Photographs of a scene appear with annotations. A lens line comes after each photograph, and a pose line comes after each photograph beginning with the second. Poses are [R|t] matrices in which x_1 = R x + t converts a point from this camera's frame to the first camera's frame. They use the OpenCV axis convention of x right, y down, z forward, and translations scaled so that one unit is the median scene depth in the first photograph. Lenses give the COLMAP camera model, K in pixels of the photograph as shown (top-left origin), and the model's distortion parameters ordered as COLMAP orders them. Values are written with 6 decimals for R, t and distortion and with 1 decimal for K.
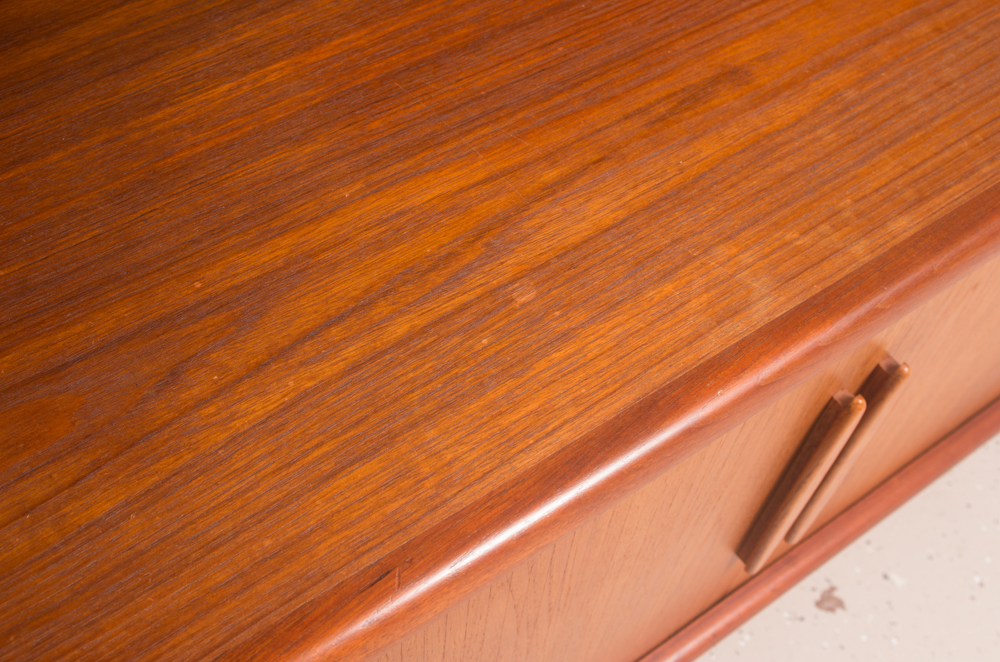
lens RADIAL K [[1088.0, 0, 500.0], [0, 1088.0, 331.0], [0, 0, 1]] dist [-0.037604, 0.016290]
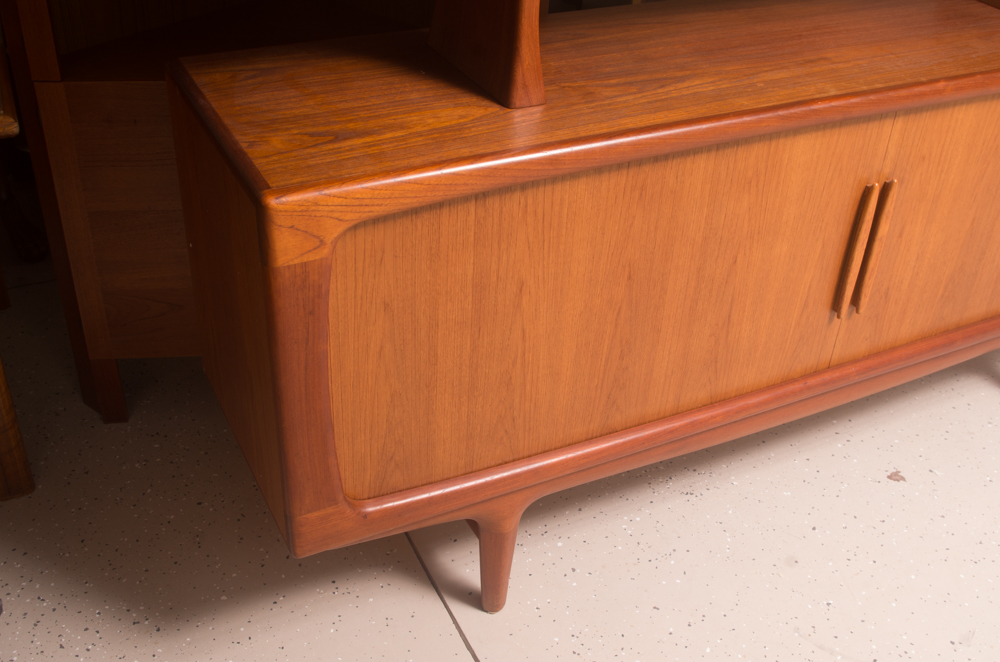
lens RADIAL K [[1088.0, 0, 500.0], [0, 1088.0, 331.0], [0, 0, 1]] dist [-0.037604, 0.016290]
pose [[0.990921, 0.066085, -0.117083, -0.298725], [-0.104739, 0.925455, -0.364092, 1.771437], [0.084294, 0.373050, 0.923974, -1.689338]]
